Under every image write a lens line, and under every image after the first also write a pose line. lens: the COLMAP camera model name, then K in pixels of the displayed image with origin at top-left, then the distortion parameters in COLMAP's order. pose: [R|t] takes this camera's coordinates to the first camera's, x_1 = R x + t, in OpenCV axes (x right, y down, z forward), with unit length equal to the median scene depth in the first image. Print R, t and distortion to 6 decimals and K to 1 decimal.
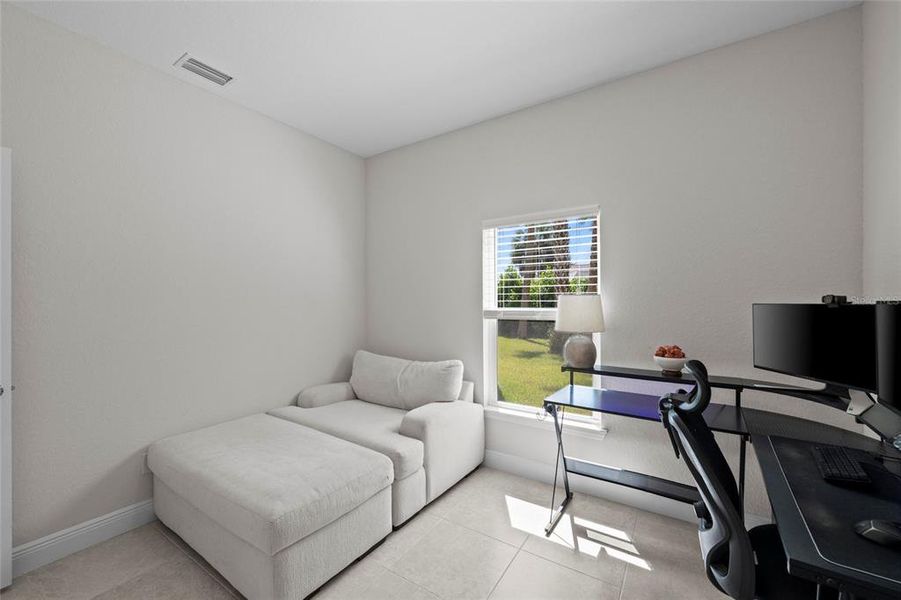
lens RADIAL K [[371.7, 0, 451.2], [0, 371.7, 296.9], [0, 0, 1]] dist [-0.000073, -0.000105]
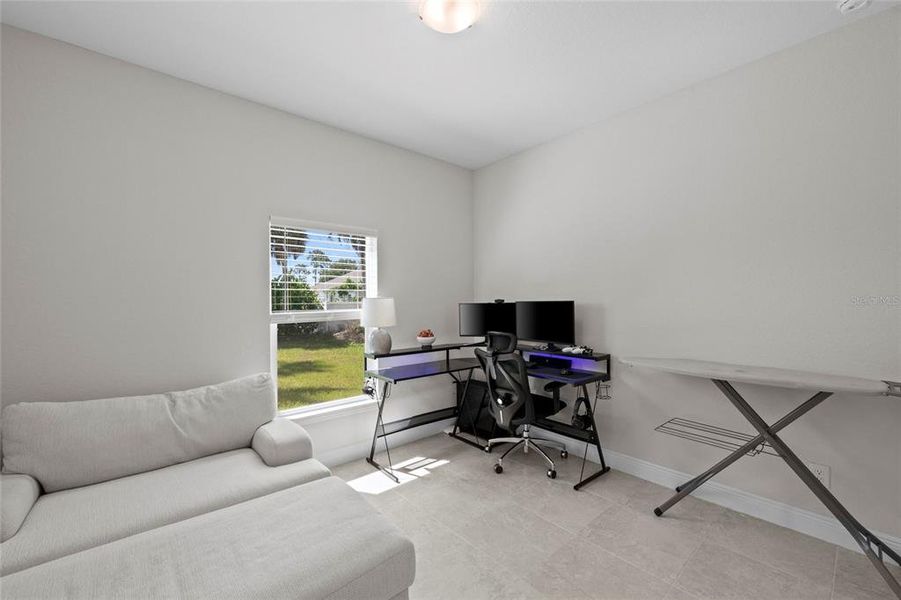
lens RADIAL K [[356.5, 0, 448.9], [0, 356.5, 298.8], [0, 0, 1]] dist [0.000804, -0.000266]
pose [[0.254252, 0.019767, 0.966936, -0.888789], [0.005200, 0.999749, -0.021805, 0.028476], [-0.967124, 0.010572, 0.254085, 0.497492]]
